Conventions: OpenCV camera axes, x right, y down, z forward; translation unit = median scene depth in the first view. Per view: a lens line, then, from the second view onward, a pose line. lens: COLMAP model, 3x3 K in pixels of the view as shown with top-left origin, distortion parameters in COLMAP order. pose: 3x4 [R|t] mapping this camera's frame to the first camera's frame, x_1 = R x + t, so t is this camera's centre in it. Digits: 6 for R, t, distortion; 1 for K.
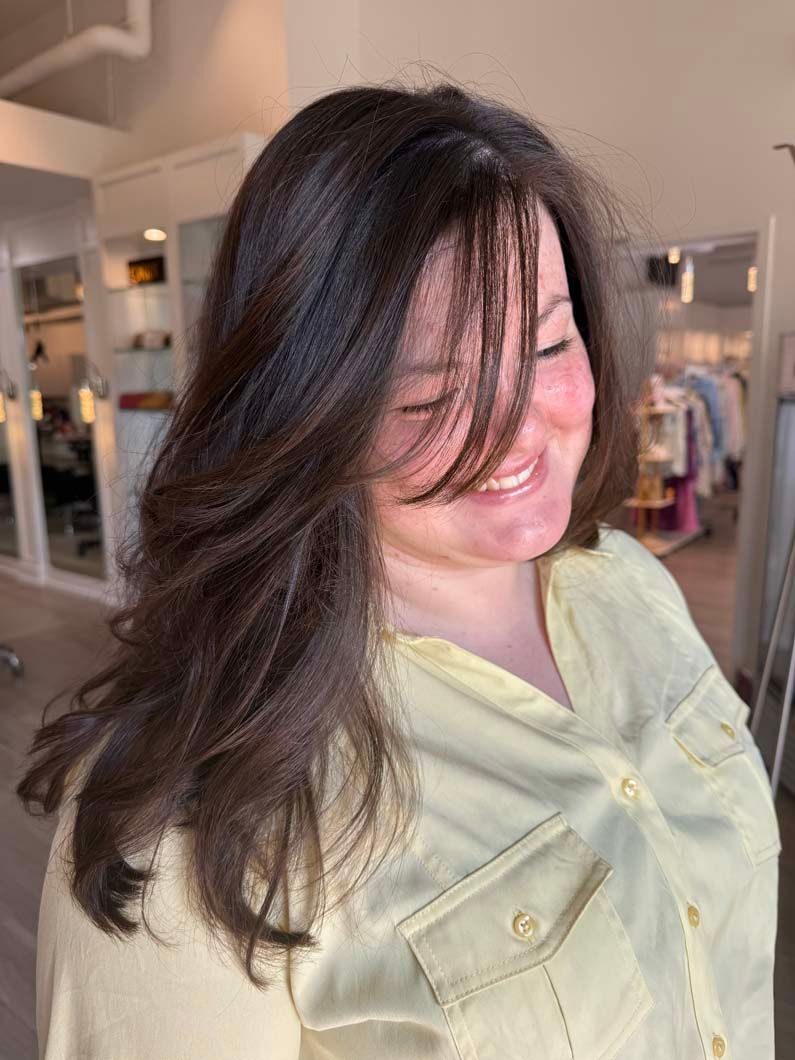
lens RADIAL K [[747.5, 0, 397.5], [0, 747.5, 530.0], [0, 0, 1]] dist [-0.006482, -0.009124]
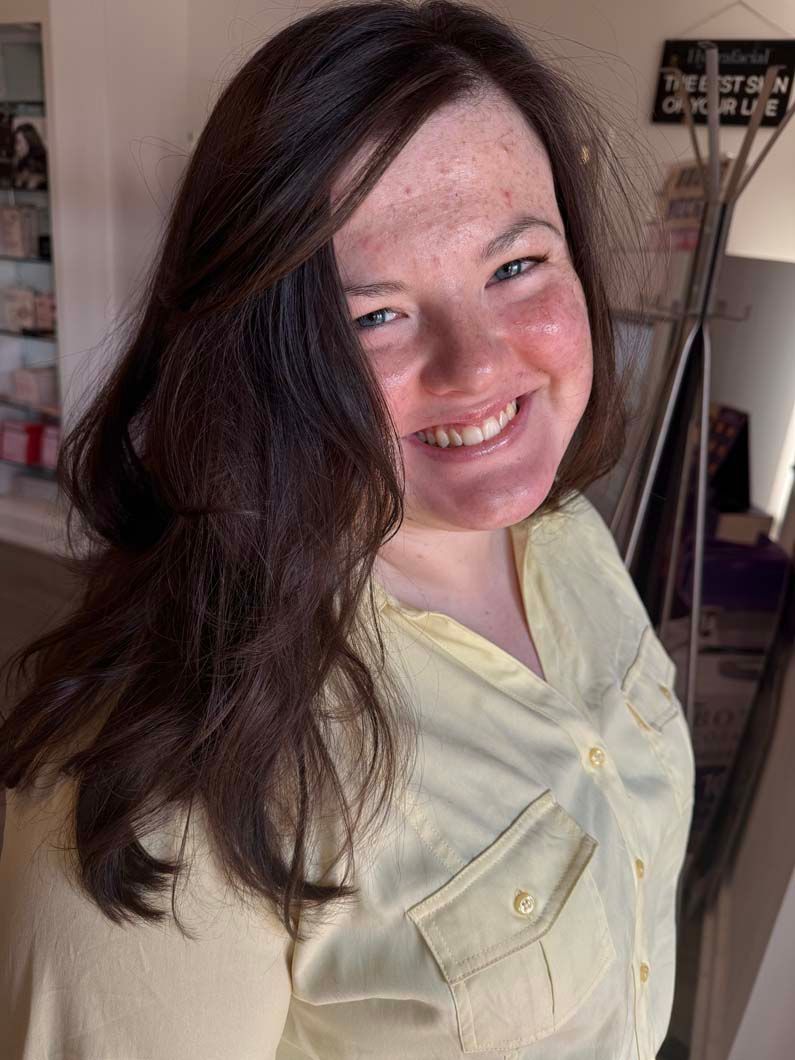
lens RADIAL K [[747.5, 0, 397.5], [0, 747.5, 530.0], [0, 0, 1]] dist [-0.006482, -0.009124]
pose [[0.973680, 0.059255, 0.220081, -0.245971], [-0.094592, 0.983584, 0.153669, -0.121856], [-0.207363, -0.170443, 0.963302, 0.107321]]
